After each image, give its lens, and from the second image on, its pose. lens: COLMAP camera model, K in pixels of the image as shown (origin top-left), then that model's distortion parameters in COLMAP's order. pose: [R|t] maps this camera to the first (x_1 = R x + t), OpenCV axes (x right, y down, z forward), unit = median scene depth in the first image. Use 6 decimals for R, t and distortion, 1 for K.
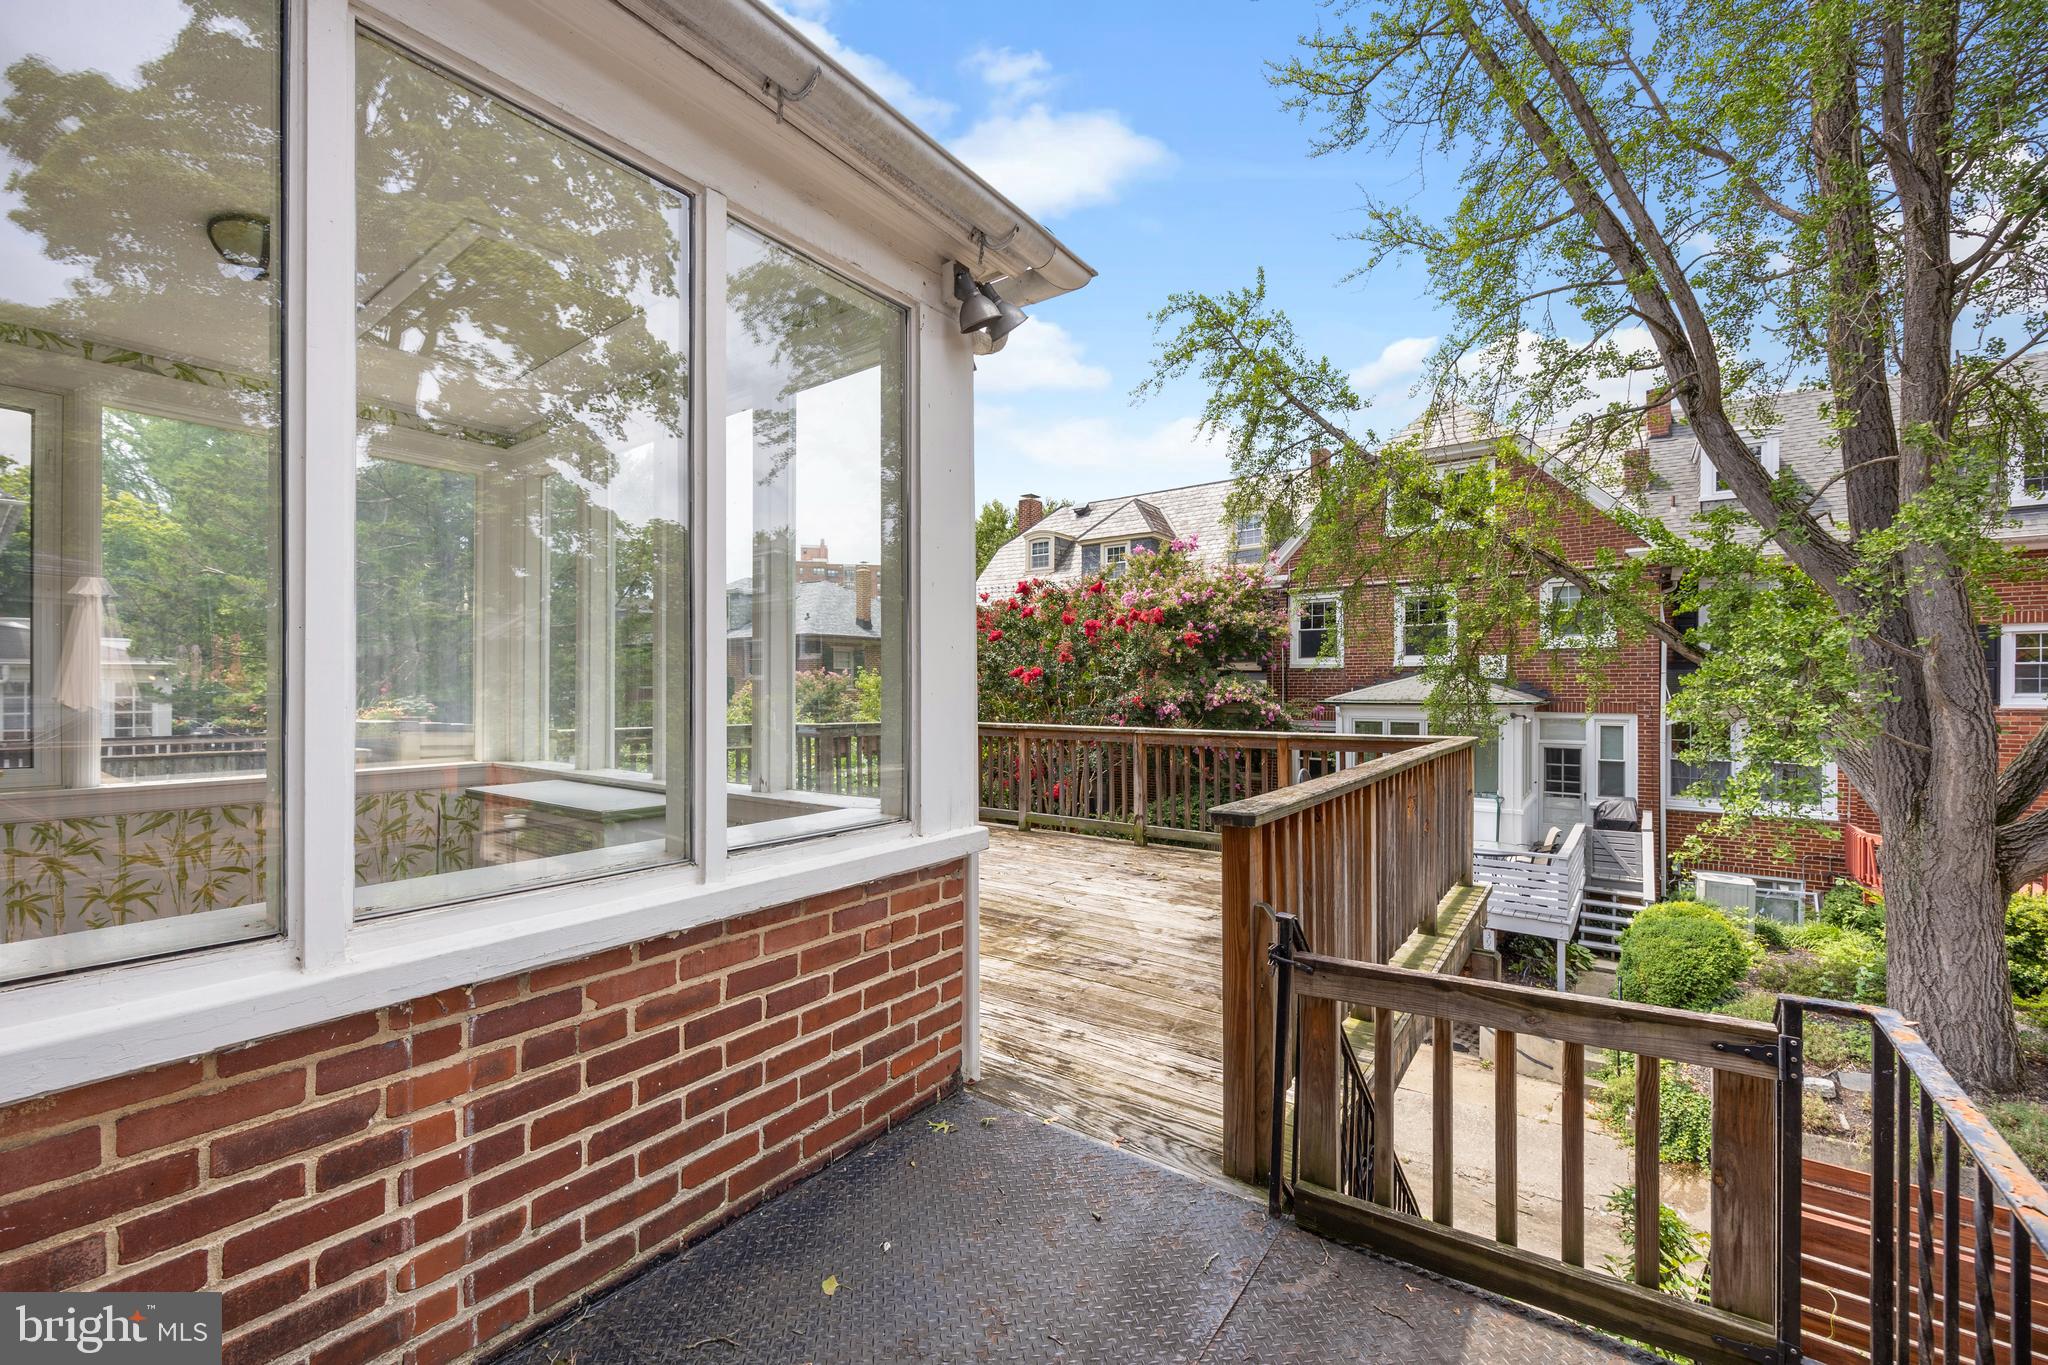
lens RADIAL K [[827.1, 0, 1018.9], [0, 827.1, 689.8], [0, 0, 1]] dist [-0.001272, -0.000307]
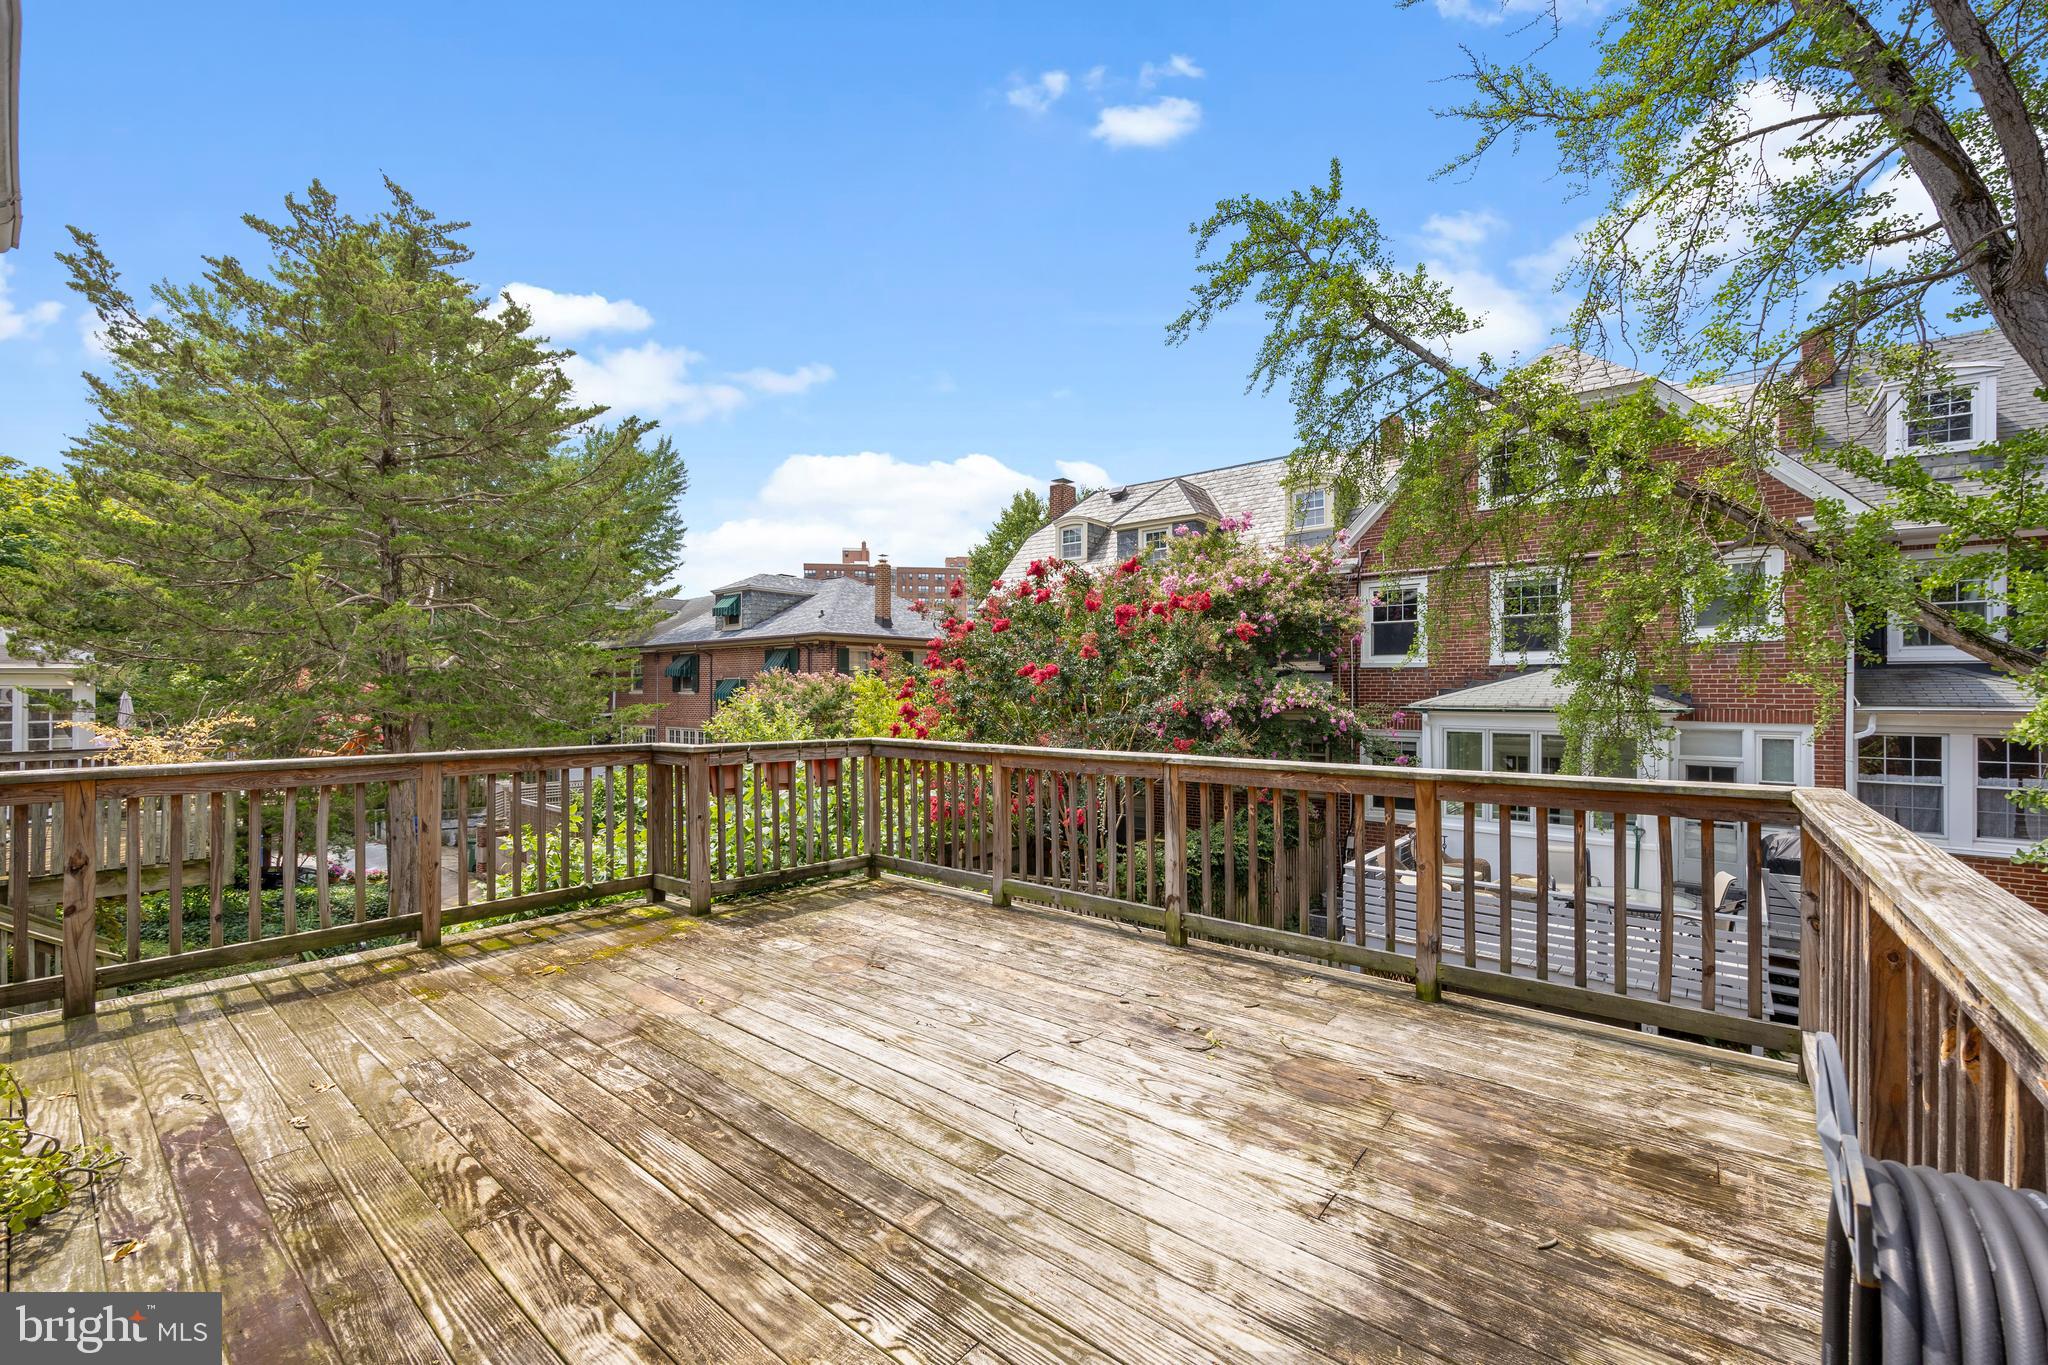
lens RADIAL K [[827.1, 0, 1017.0], [0, 827.1, 687.1], [0, 0, 1]] dist [-0.001272, -0.000307]
pose [[0.998468, 0.000744, -0.055335, 0.030204], [-0.001092, 0.999980, -0.006265, -0.000764], [0.055329, 0.006316, 0.998448, 0.181361]]
